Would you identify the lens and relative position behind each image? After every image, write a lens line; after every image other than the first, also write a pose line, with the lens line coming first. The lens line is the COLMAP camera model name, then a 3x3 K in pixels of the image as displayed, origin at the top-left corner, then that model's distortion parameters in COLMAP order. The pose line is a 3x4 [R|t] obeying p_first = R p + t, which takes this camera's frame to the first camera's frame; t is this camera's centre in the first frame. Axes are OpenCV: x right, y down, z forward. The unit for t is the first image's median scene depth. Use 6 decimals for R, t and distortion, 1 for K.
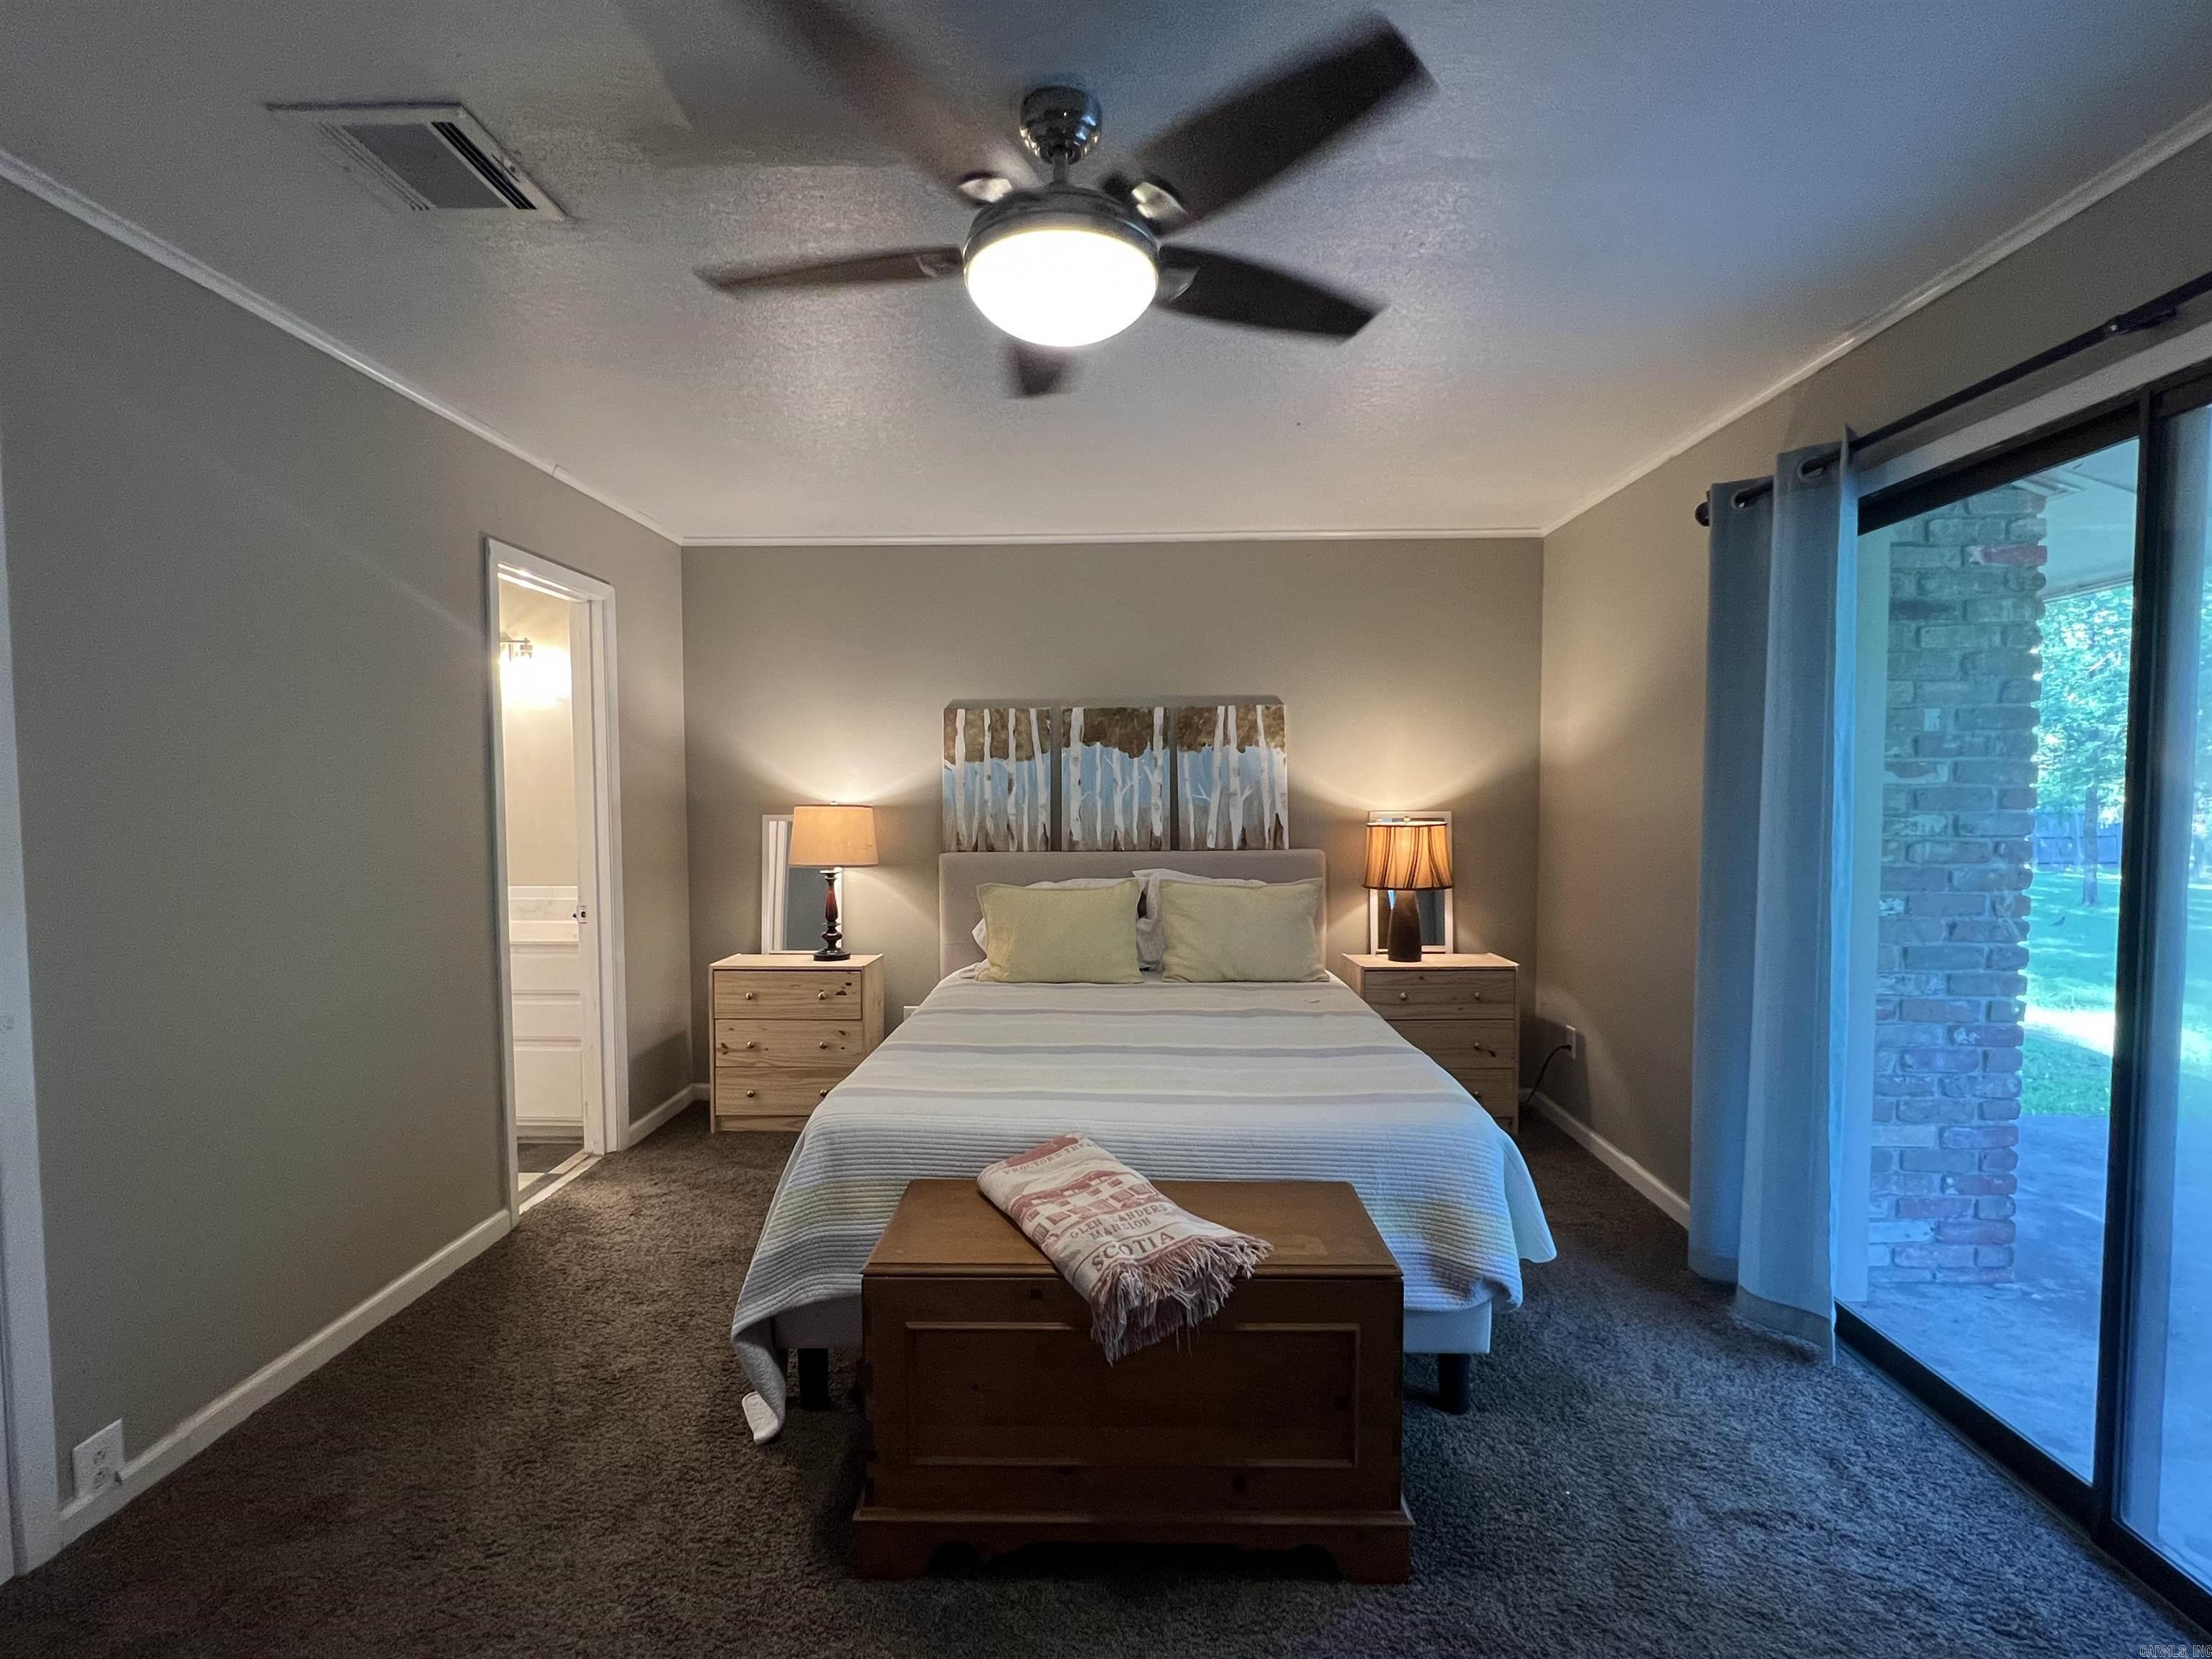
lens RADIAL K [[954.6, 0, 1105.5], [0, 954.6, 828.9], [0, 0, 1]] dist [0.000043, -0.000165]
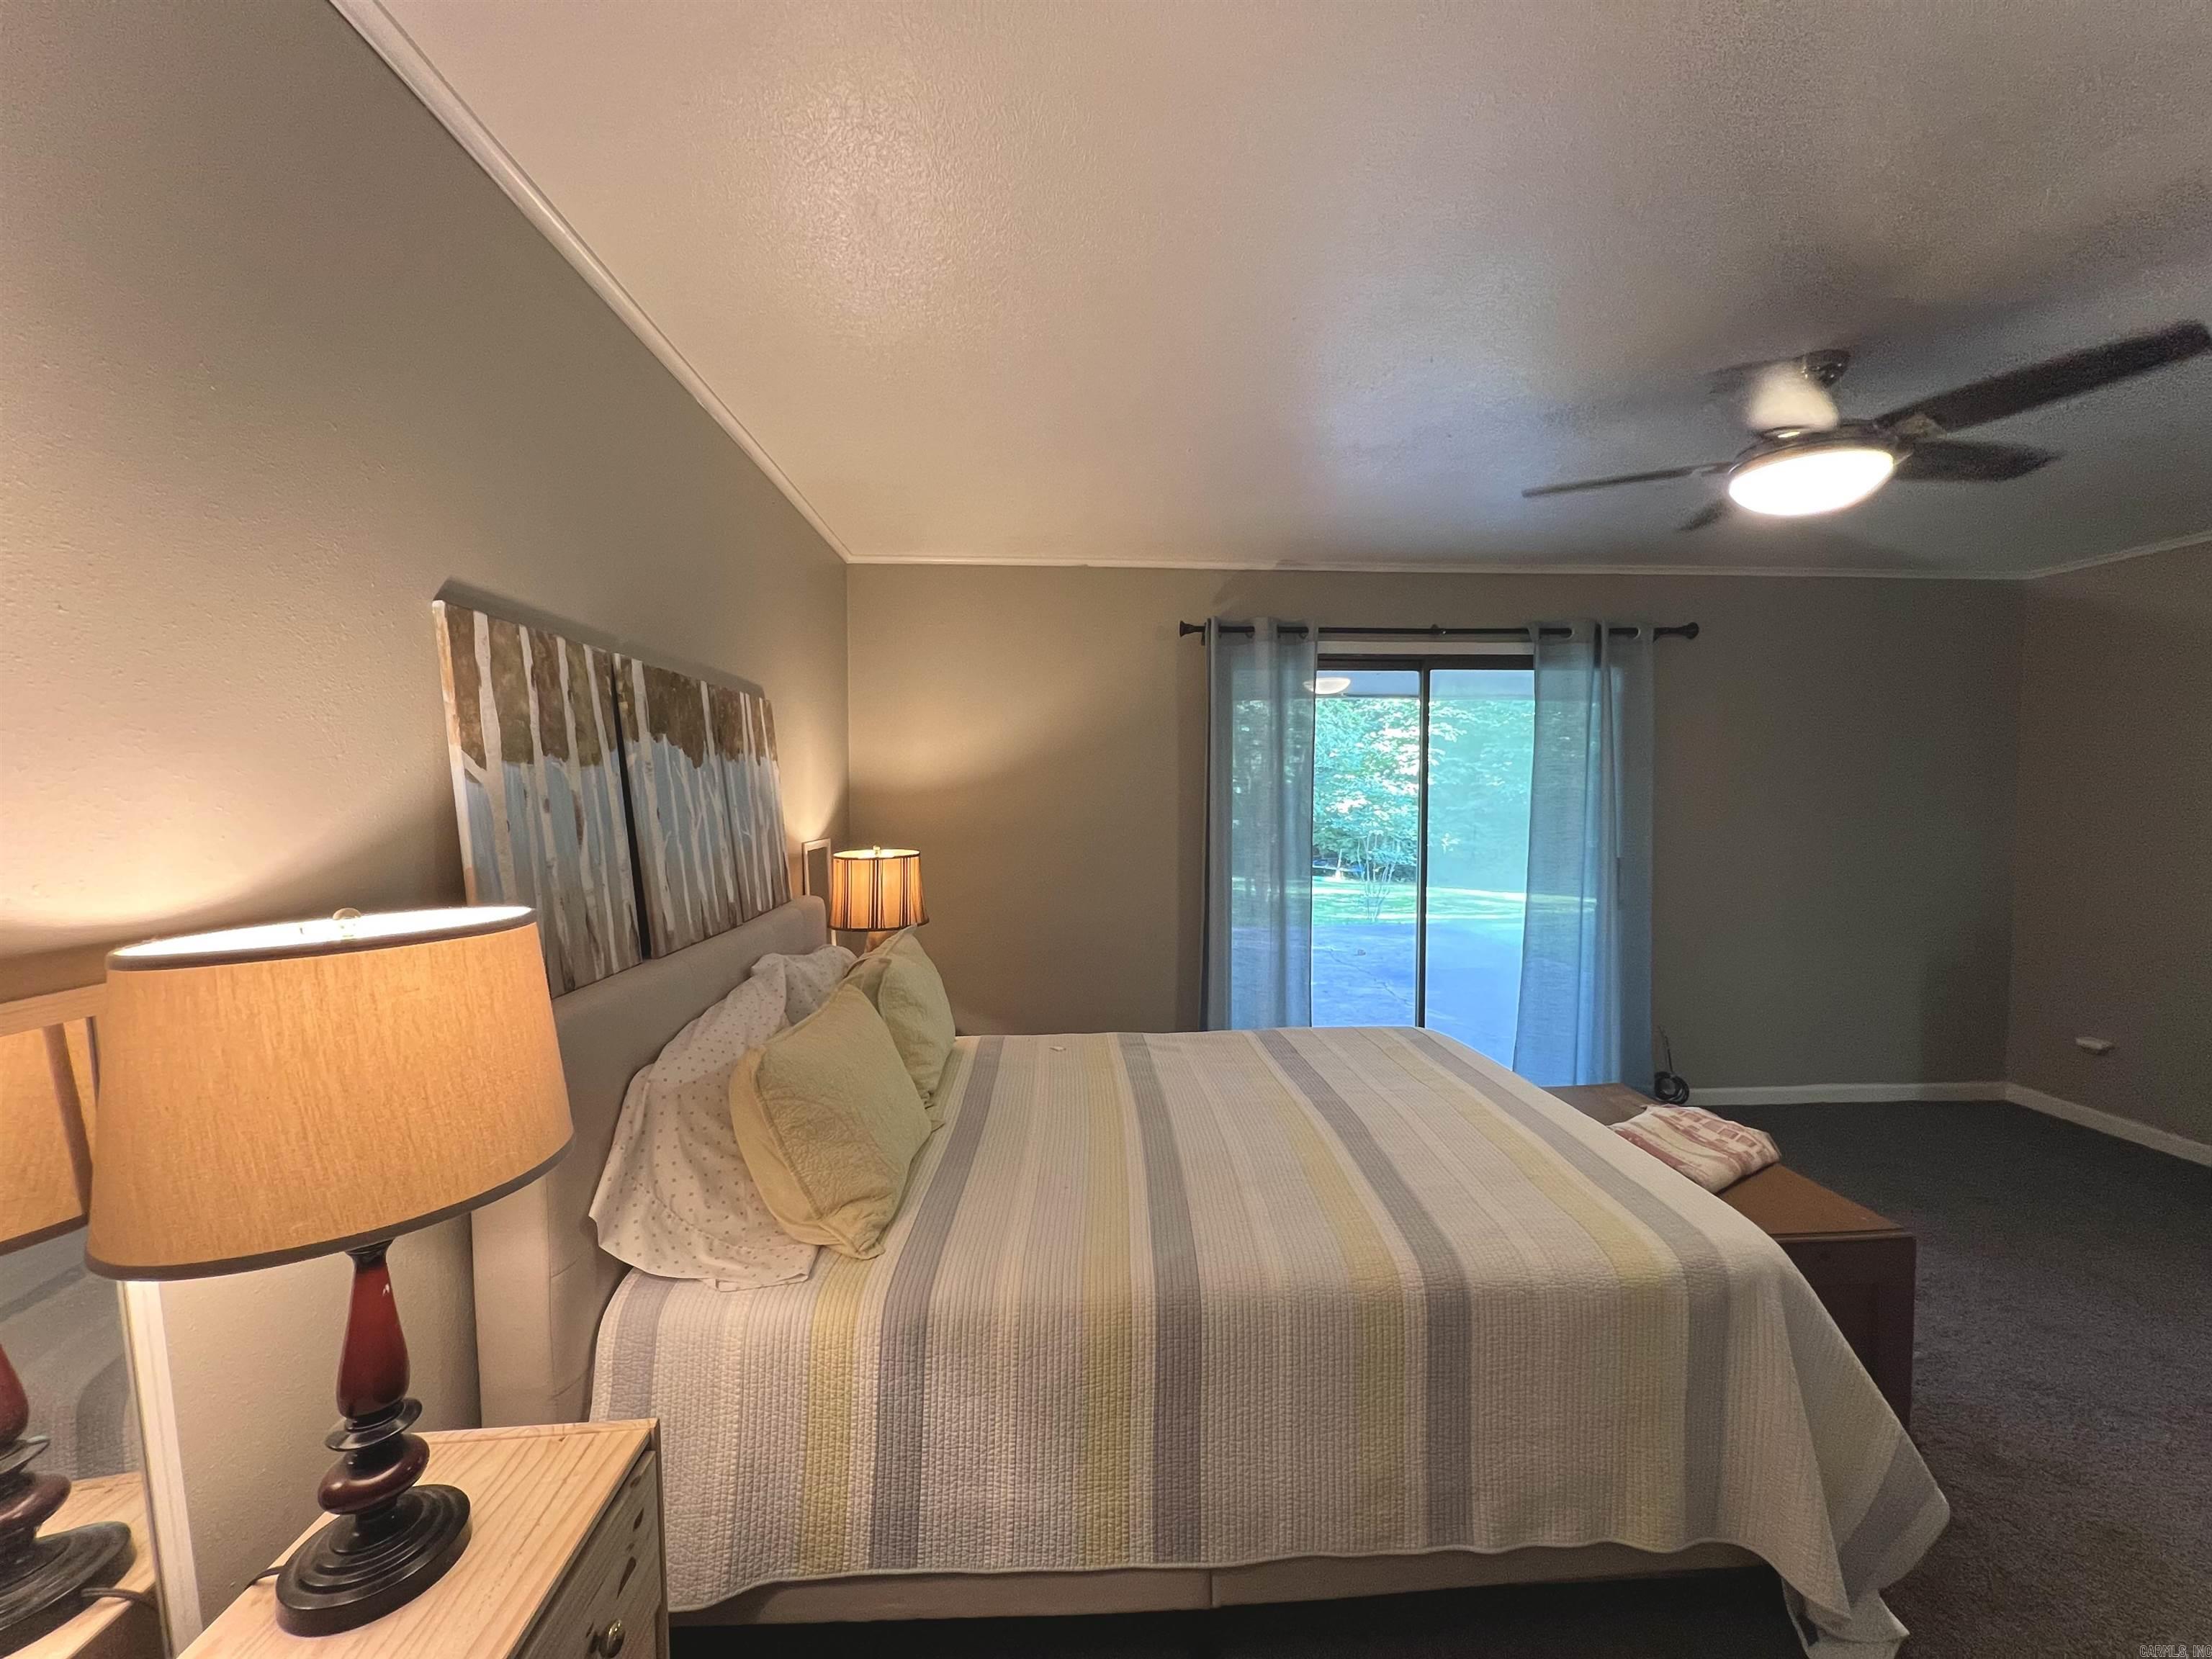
lens RADIAL K [[891.9, 0, 1101.2], [0, 891.9, 827.3], [0, 0, 1]] dist [-0.001334, 0.000011]
pose [[-0.058788, -0.031357, 0.997778, -0.497806], [0.047803, 0.998272, 0.034189, -0.046498], [-0.997125, 0.049706, -0.057187, 0.795475]]
